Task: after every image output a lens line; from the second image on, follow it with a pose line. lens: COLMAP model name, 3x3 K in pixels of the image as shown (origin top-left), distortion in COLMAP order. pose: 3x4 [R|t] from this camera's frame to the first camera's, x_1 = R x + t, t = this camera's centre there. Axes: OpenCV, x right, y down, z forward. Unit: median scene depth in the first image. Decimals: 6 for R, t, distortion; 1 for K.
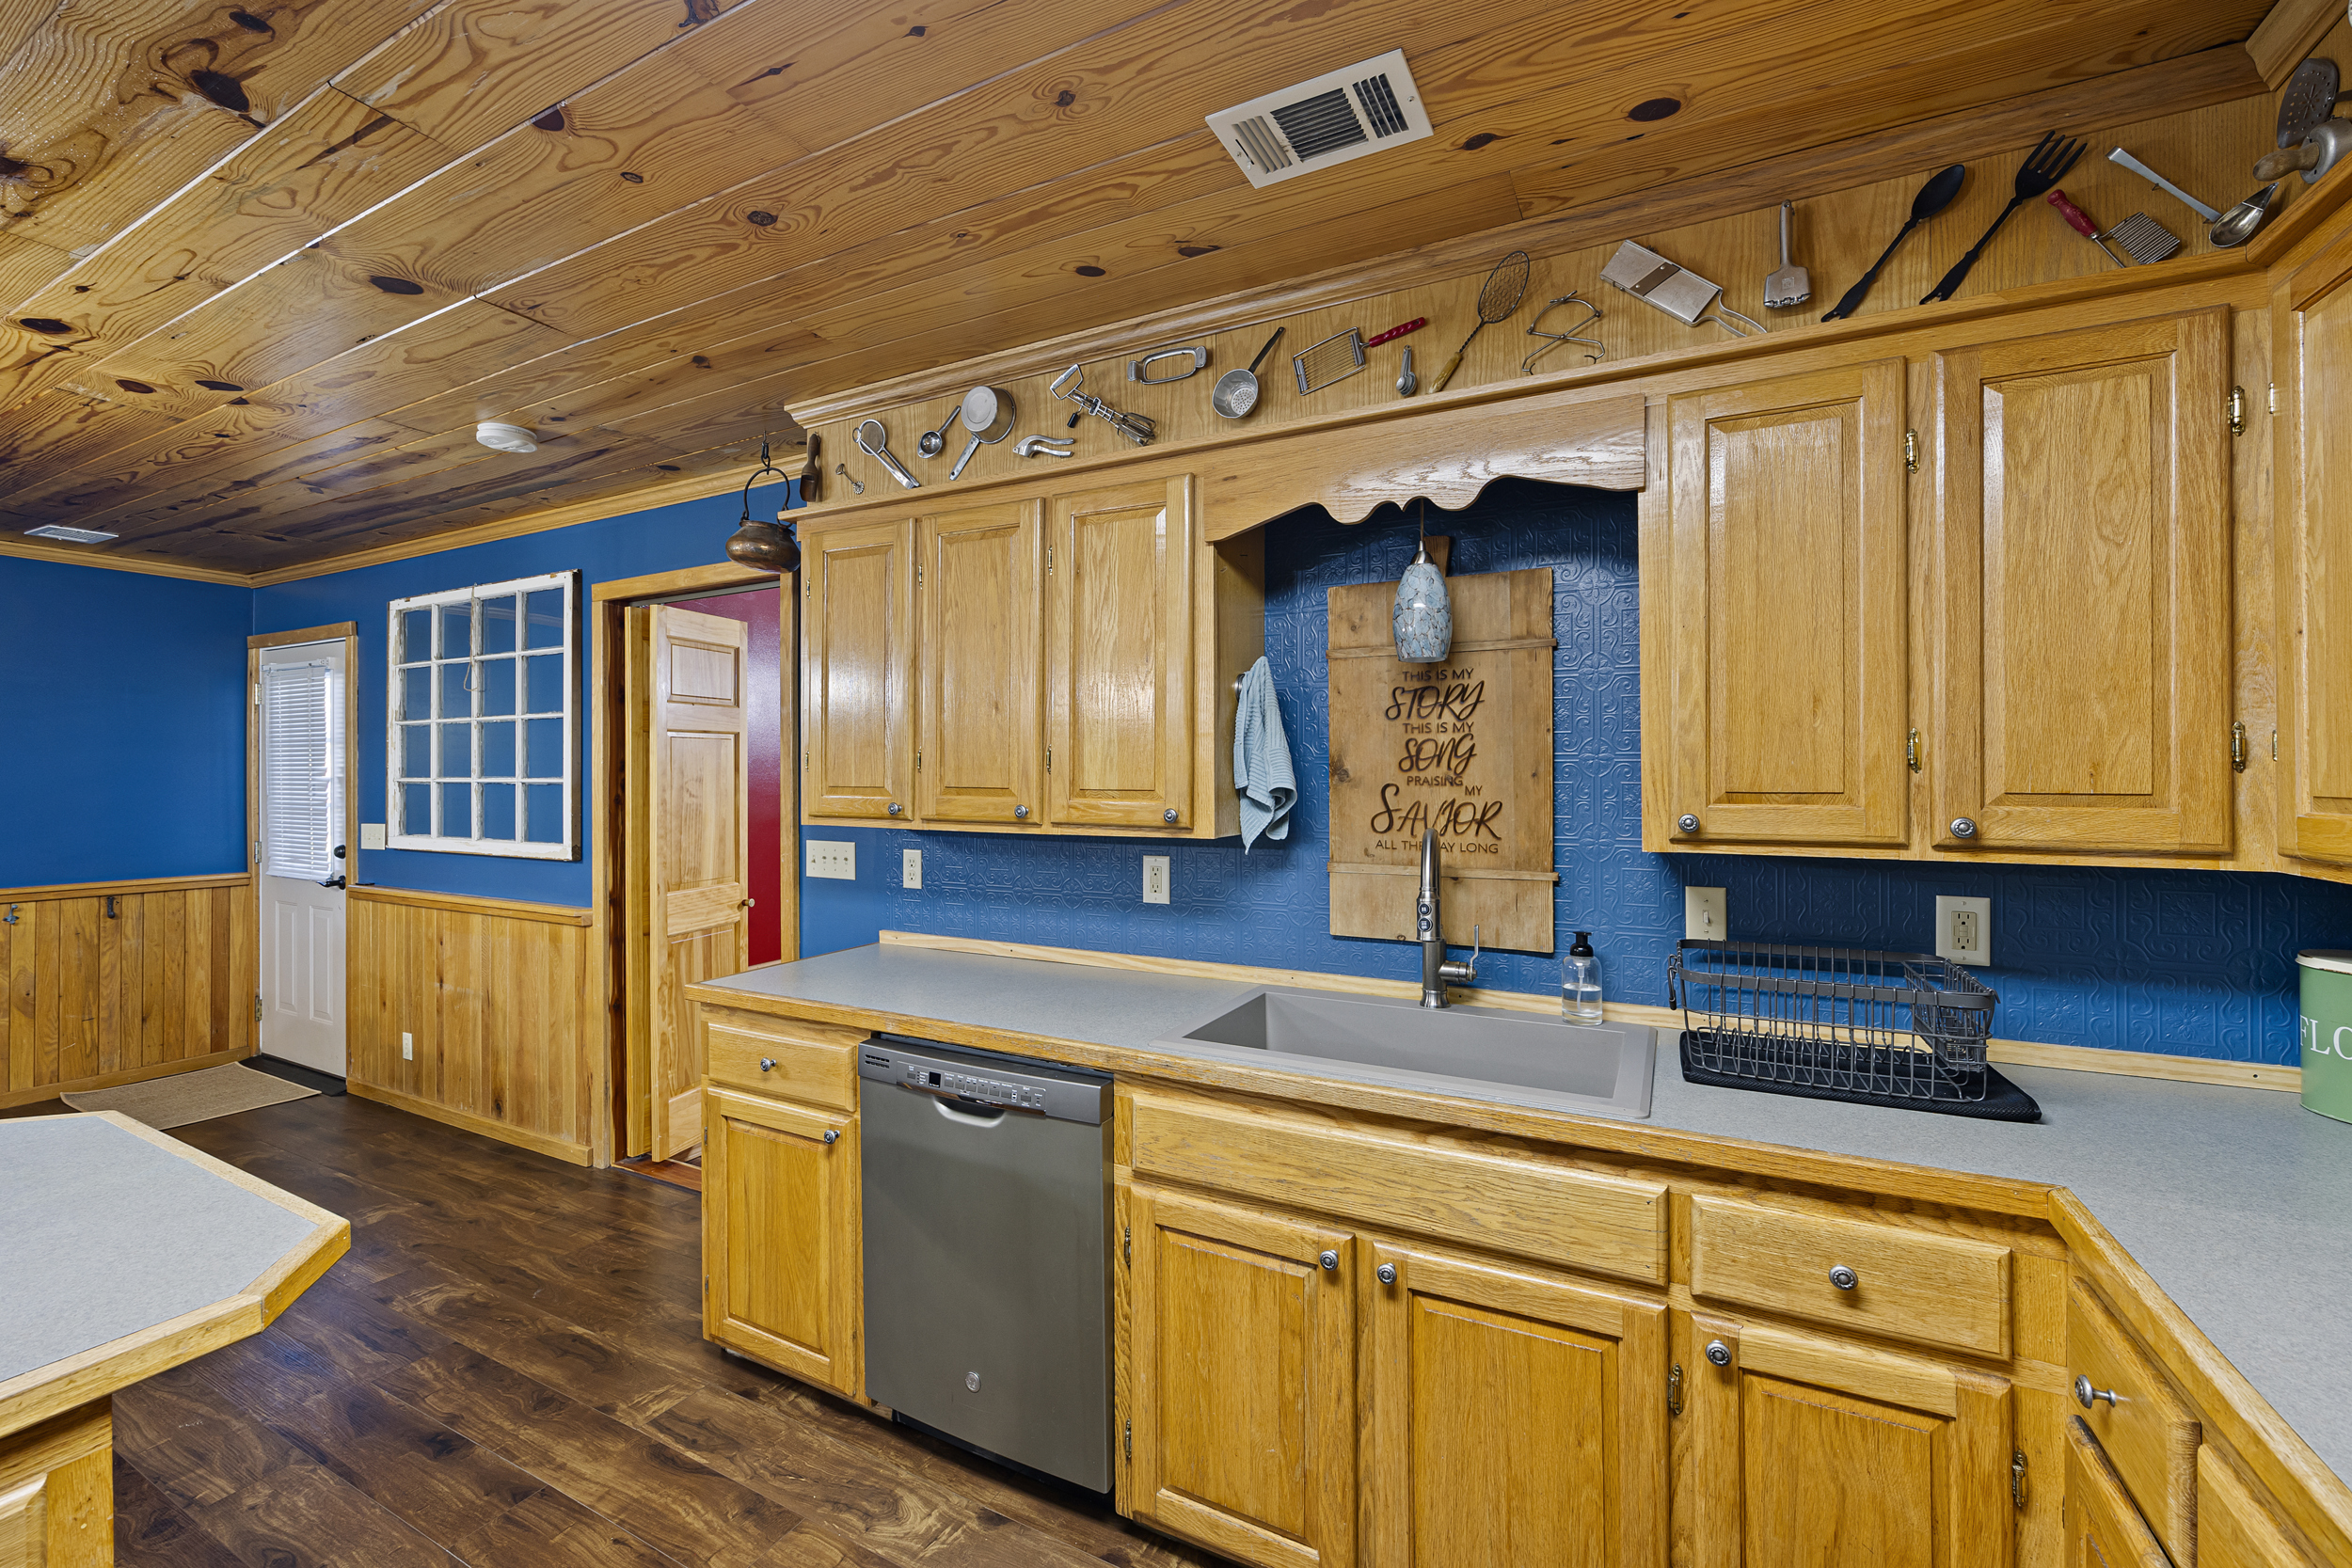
lens RADIAL K [[948.9, 0, 1177.4], [0, 948.9, 773.6], [0, 0, 1]] dist [-0.003250, -0.000243]
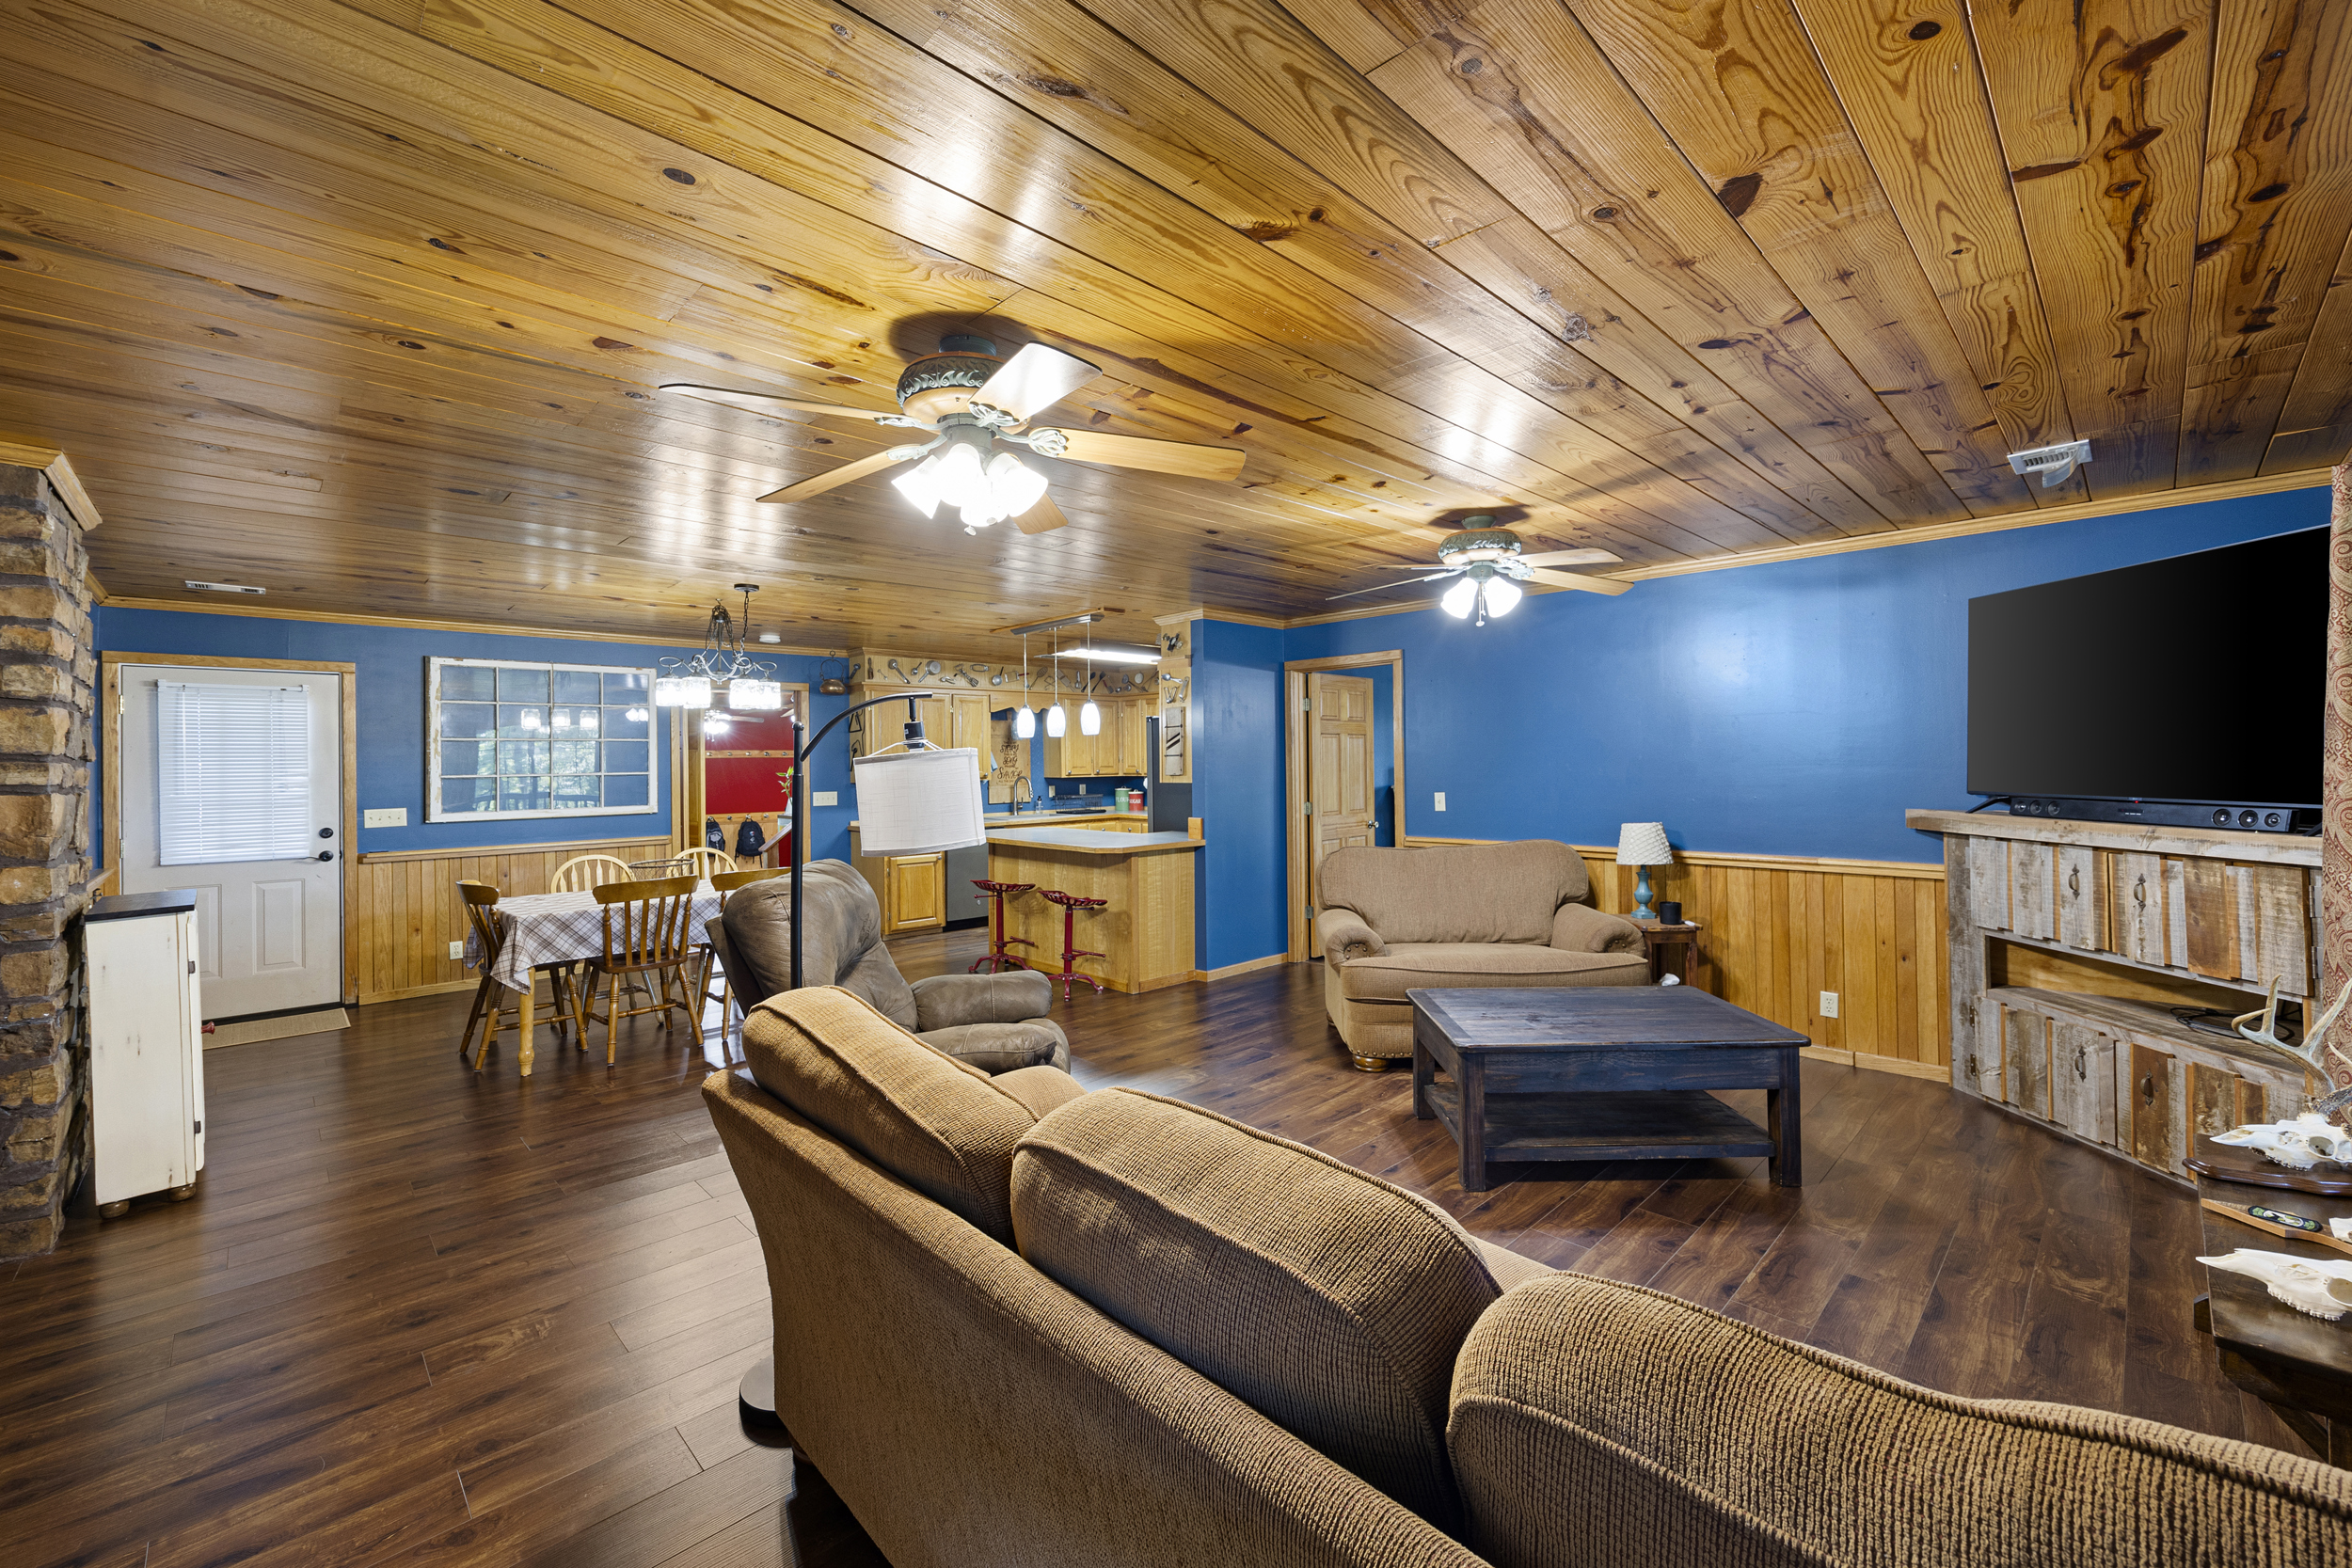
lens RADIAL K [[948.9, 0, 1178.4], [0, 948.9, 754.3], [0, 0, 1]] dist [-0.003250, -0.000243]
pose [[0.320412, 0.003024, 0.947273, -3.335967], [0.012698, 0.999891, -0.007486, -0.004486], [-0.947193, 0.014427, 0.320339, -1.064028]]
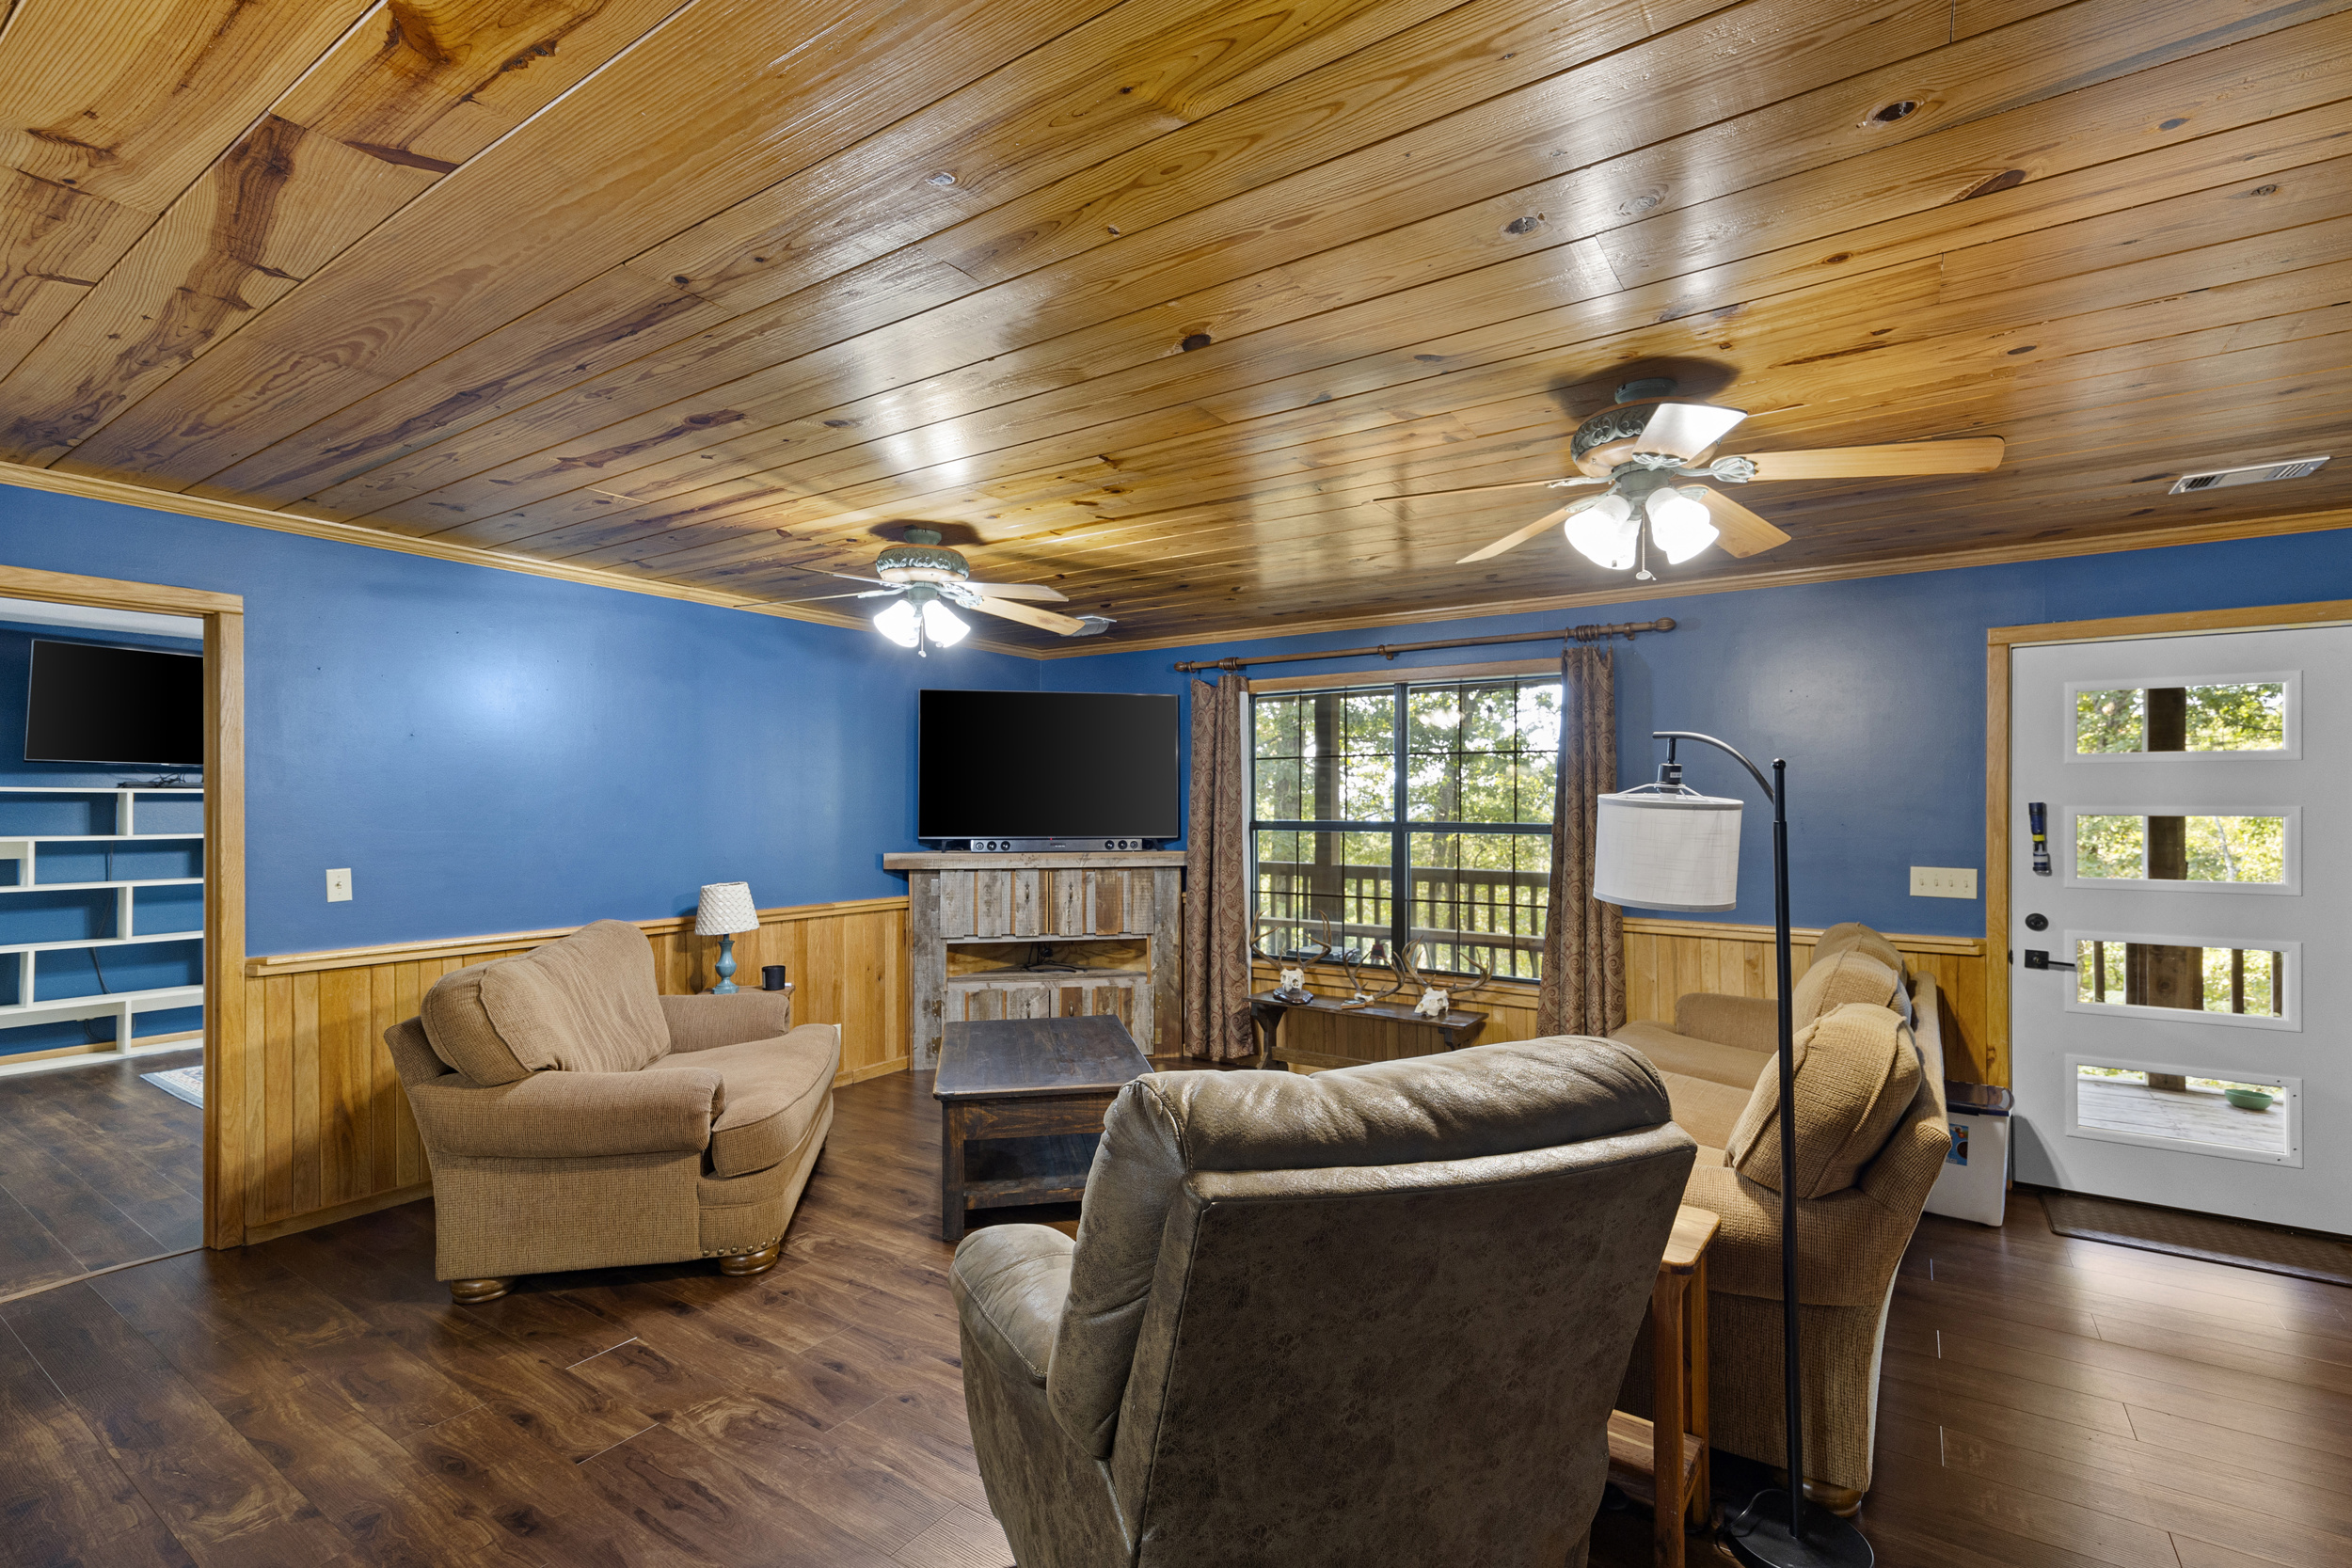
lens RADIAL K [[1053.8, 0, 1198.1], [0, 1053.8, 800.6], [0, 0, 1]] dist [0.012723, 0.000503]
pose [[-0.993429, -0.000328, 0.114454, -2.175040], [-0.000761, 0.999993, -0.003737, -0.009954], [-0.114451, -0.003800, -0.993422, 0.539765]]
